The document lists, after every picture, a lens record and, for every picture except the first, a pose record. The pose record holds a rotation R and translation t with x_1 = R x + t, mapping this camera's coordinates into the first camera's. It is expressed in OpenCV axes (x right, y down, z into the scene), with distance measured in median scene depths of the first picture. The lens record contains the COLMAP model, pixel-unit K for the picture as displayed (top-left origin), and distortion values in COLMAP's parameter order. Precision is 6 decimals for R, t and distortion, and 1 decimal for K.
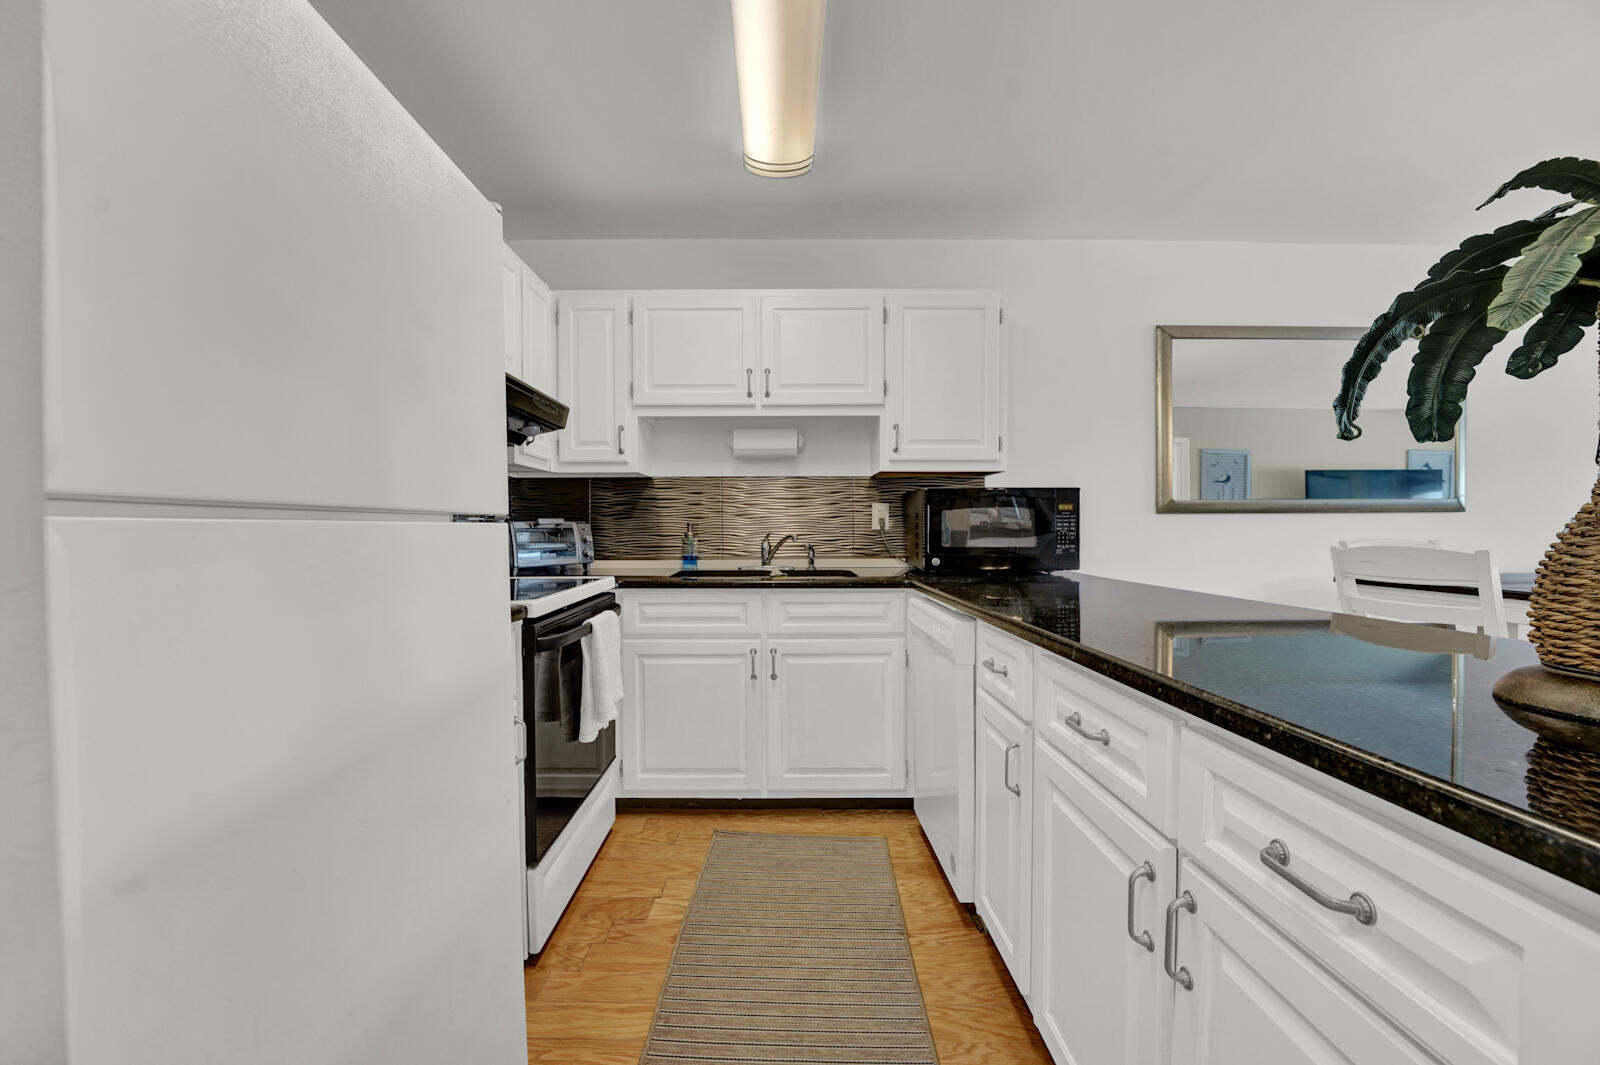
lens RADIAL K [[626.7, 0, 792.4], [0, 626.7, 542.8], [0, 0, 1]] dist [-0.012329, -0.000384]
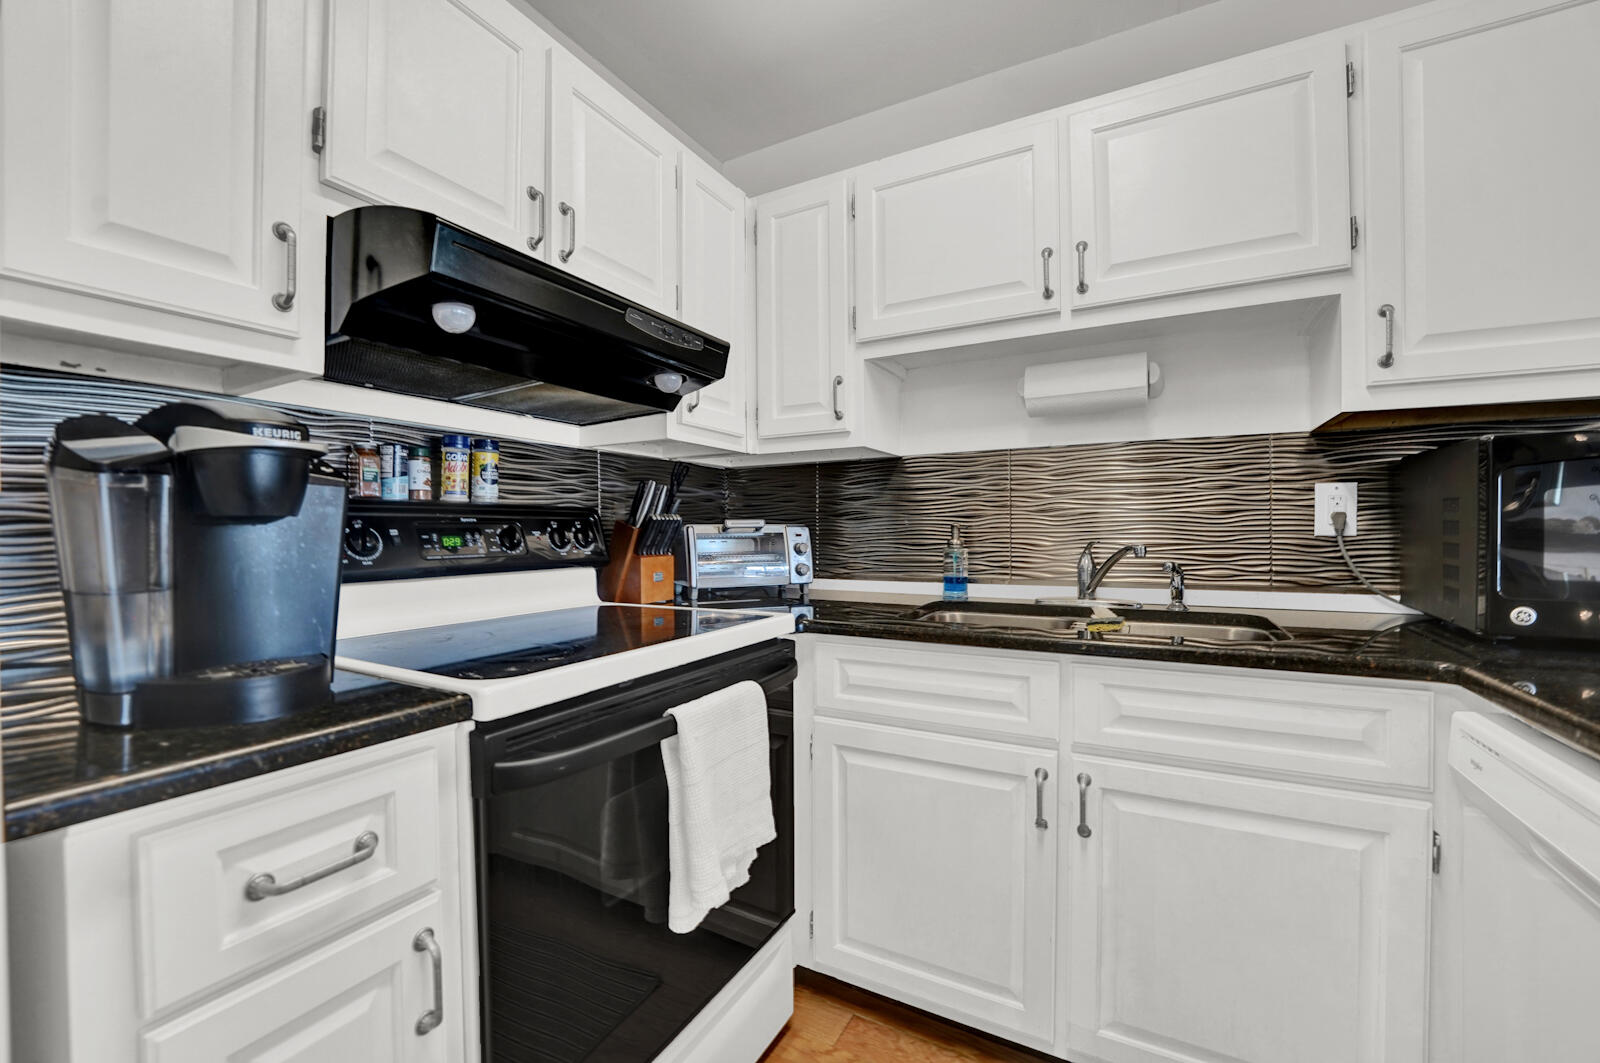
lens RADIAL K [[651.4, 0, 789.2], [0, 651.4, 537.7], [0, 0, 1]] dist [-0.031261, 0.004712]
pose [[0.865815, 0.002070, -0.500360, 0.020565], [-0.009594, 0.999876, -0.012465, -0.009736], [0.500273, 0.015593, 0.865727, 0.386636]]
